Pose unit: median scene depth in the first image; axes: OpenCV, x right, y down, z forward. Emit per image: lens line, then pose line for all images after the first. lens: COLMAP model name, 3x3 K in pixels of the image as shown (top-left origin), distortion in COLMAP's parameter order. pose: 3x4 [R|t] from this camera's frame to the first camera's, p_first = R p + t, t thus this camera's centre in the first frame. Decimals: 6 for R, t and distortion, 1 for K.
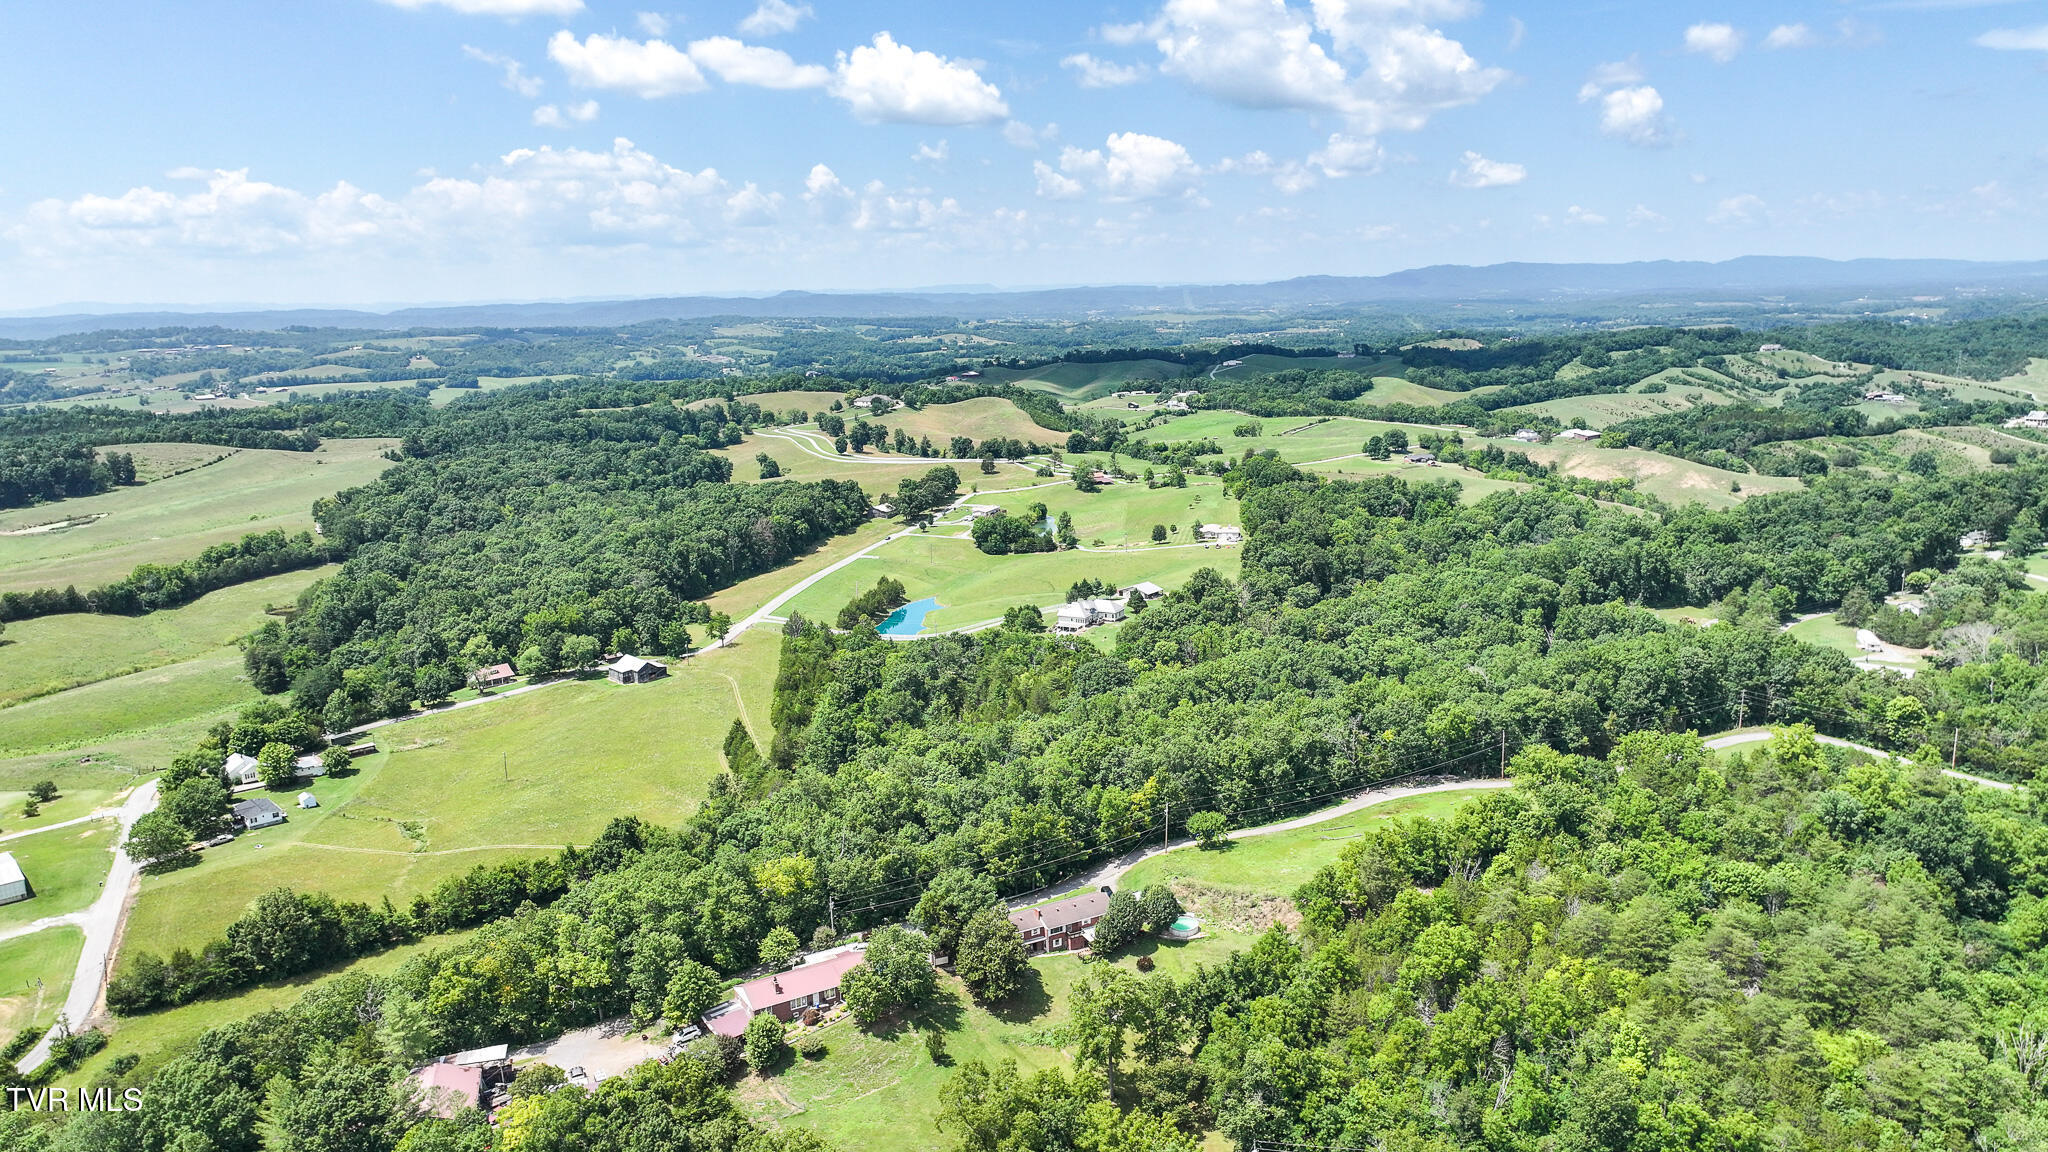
lens RADIAL K [[1450.8, 0, 1035.1], [0, 1450.8, 561.4], [0, 0, 1]] dist [0.005598, 0.012252]
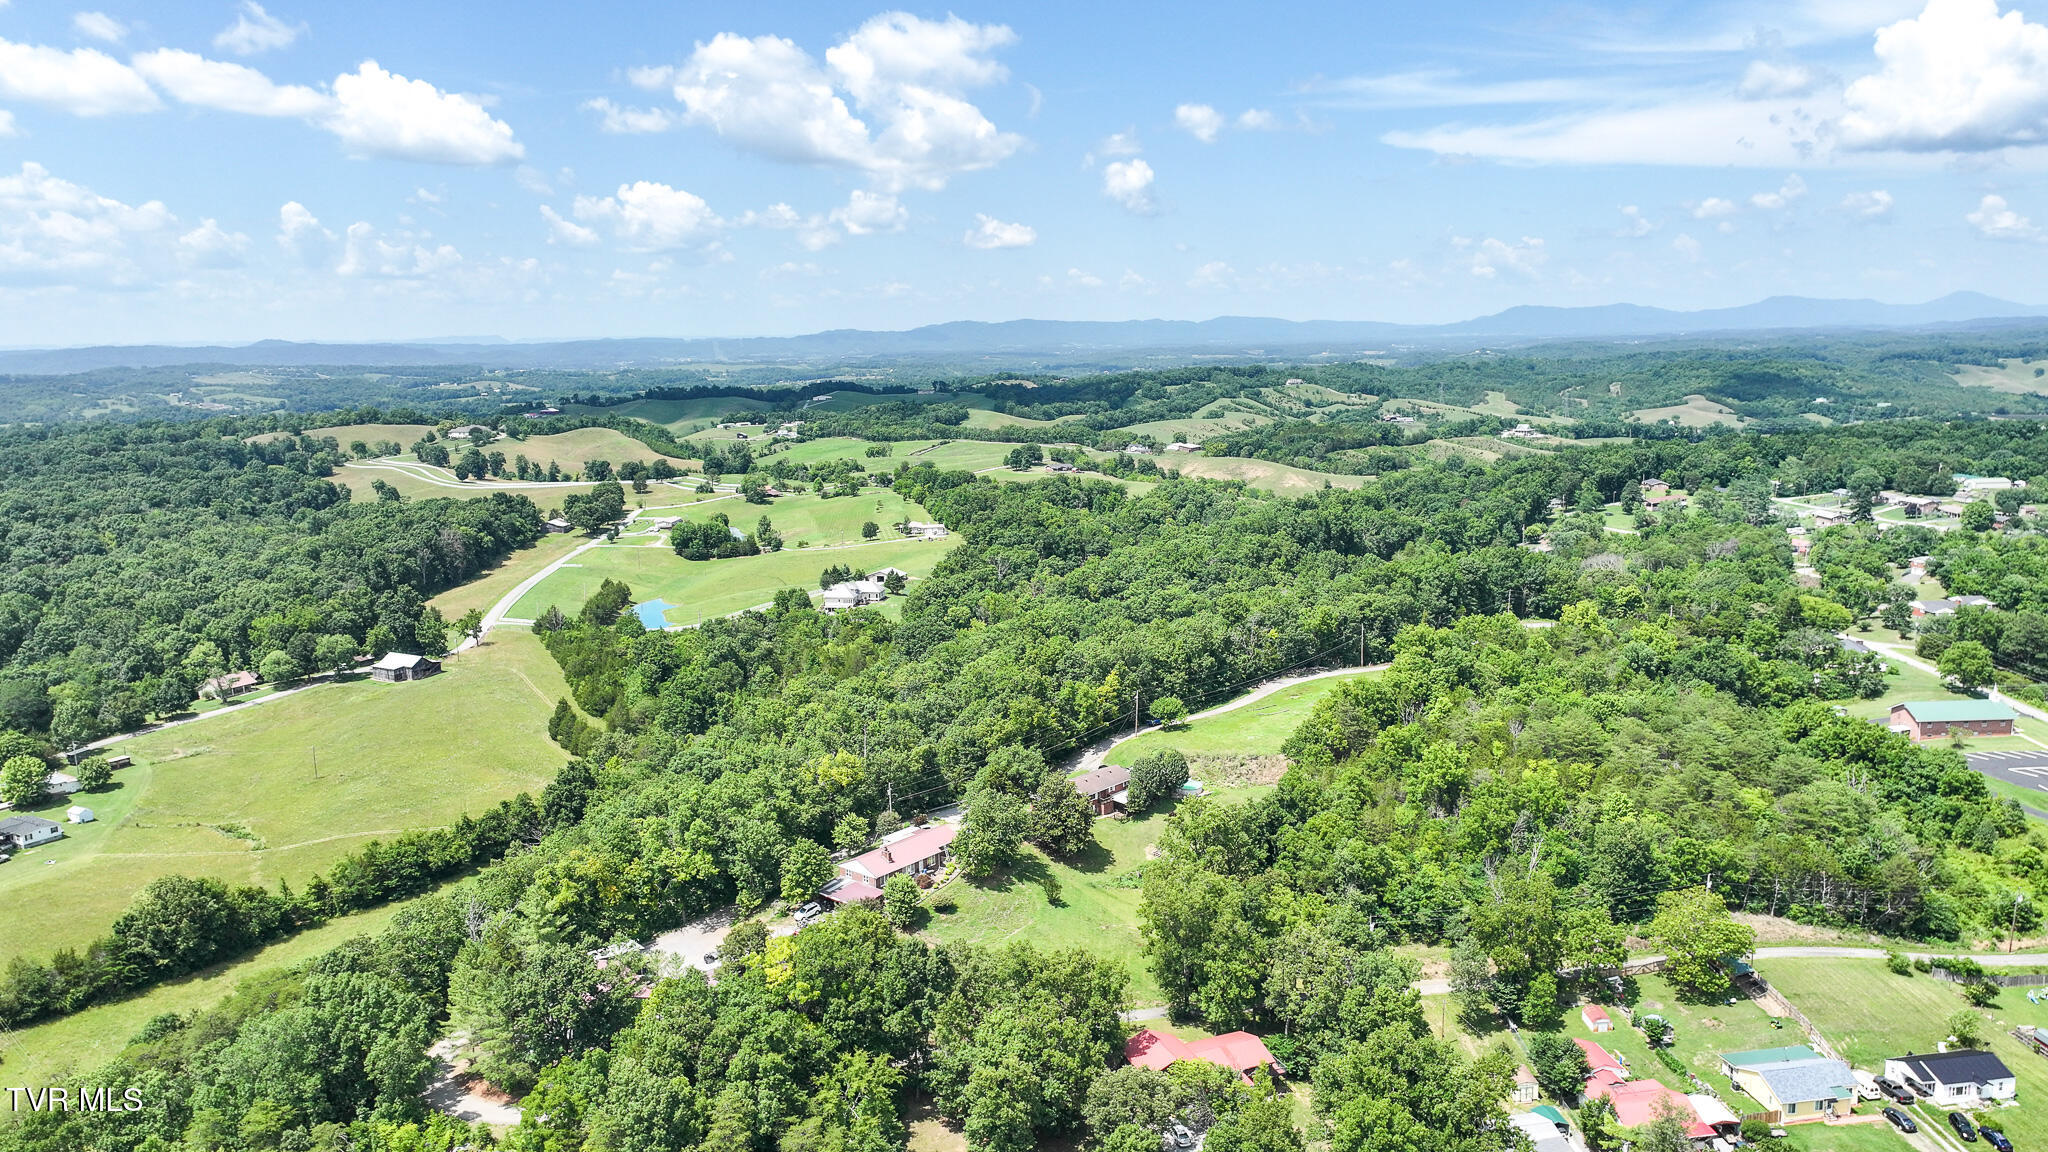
lens RADIAL K [[1450.8, 0, 1040.1], [0, 1450.8, 575.8], [0, 0, 1]] dist [0.005598, 0.012252]
pose [[0.946917, -0.045598, 0.318228, -0.118099], [0.054555, 0.998324, -0.019287, 0.036211], [-0.316815, 0.035625, 0.947818, -0.003867]]
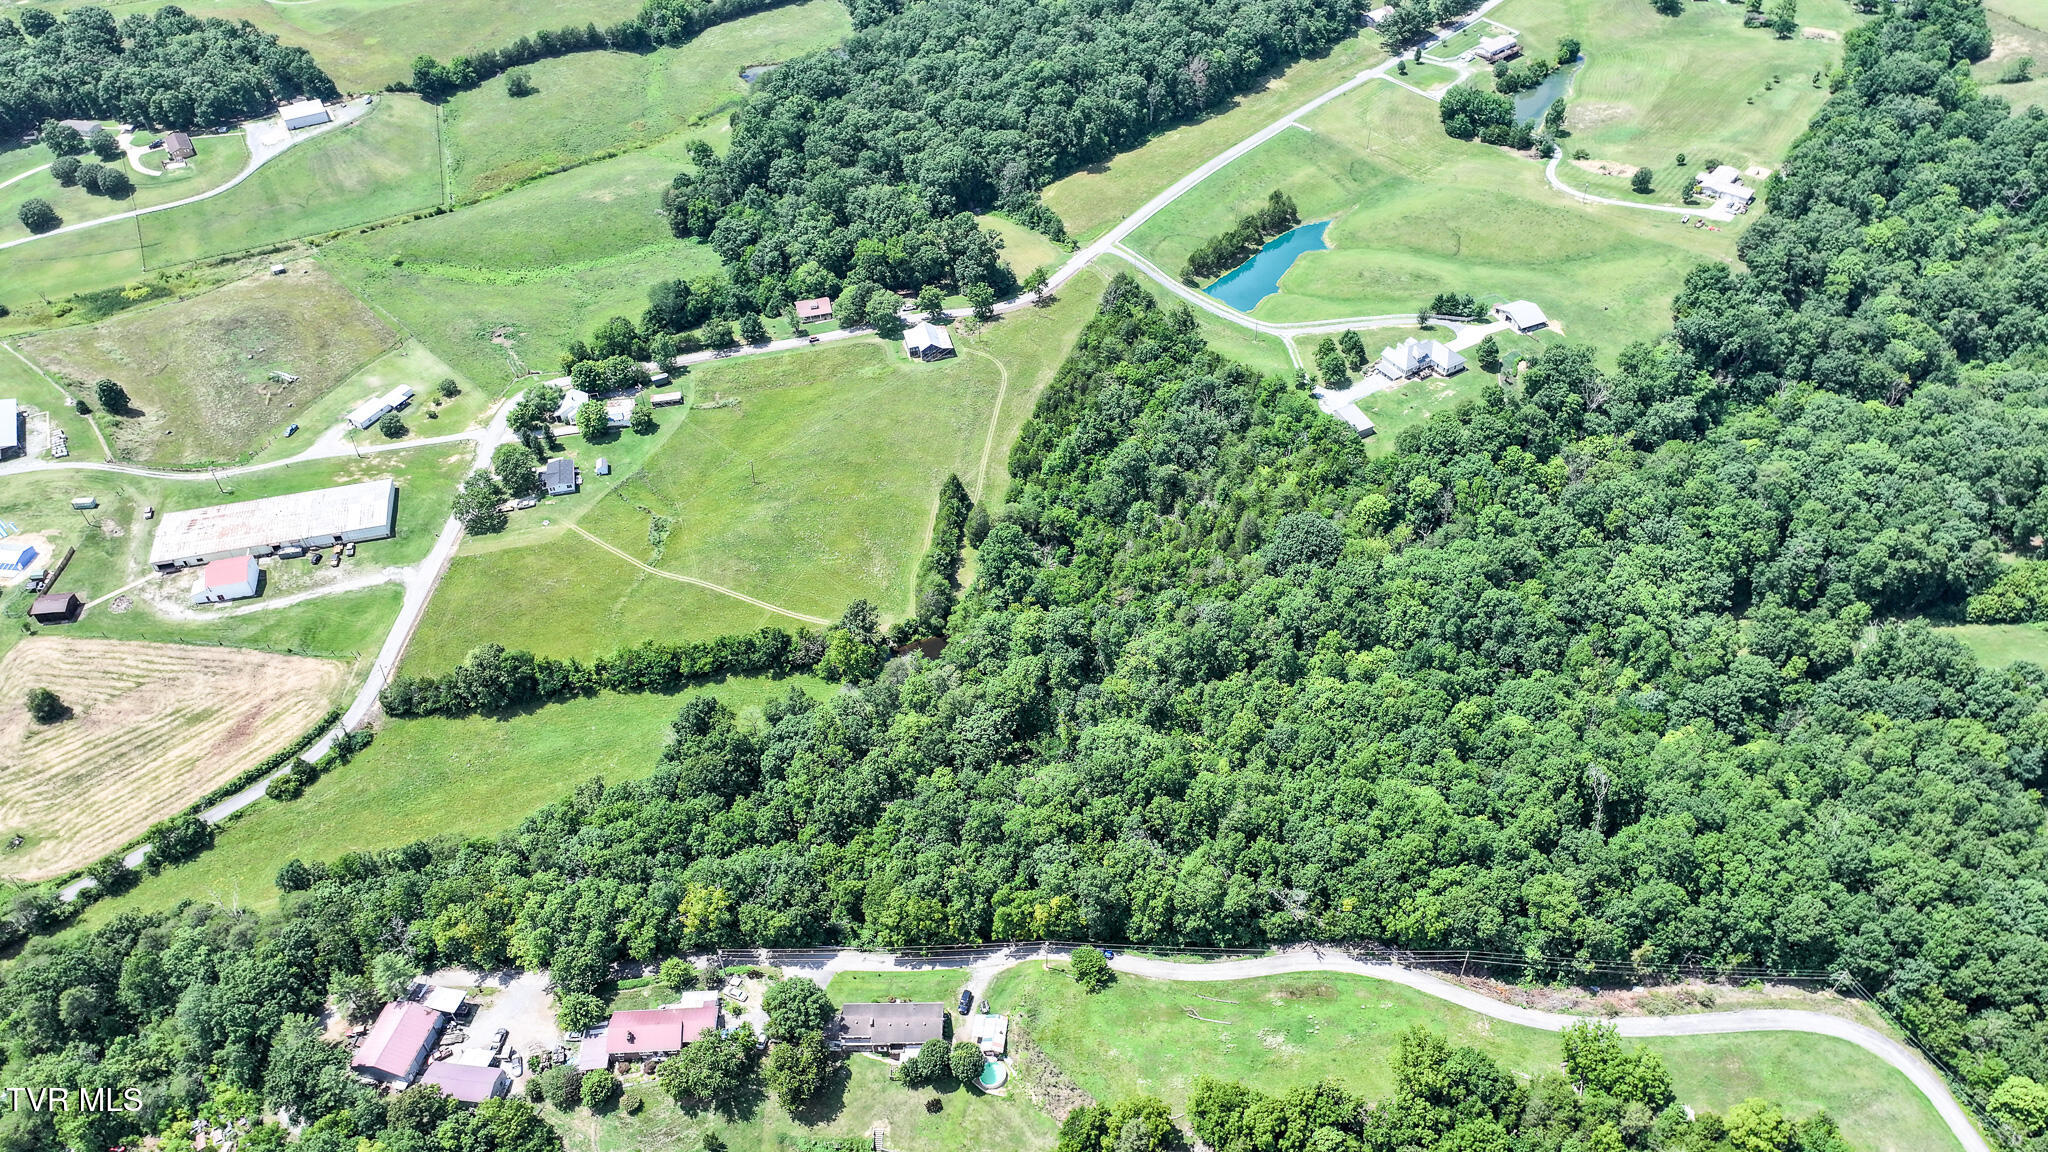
lens RADIAL K [[1450.8, 0, 1037.0], [0, 1450.8, 564.5], [0, 0, 1]] dist [0.005598, 0.012252]
pose [[0.876294, 0.332187, -0.348942, 0.134360], [-0.094574, 0.828796, 0.551501, -0.239589], [0.472403, -0.450276, 0.757685, 0.115159]]
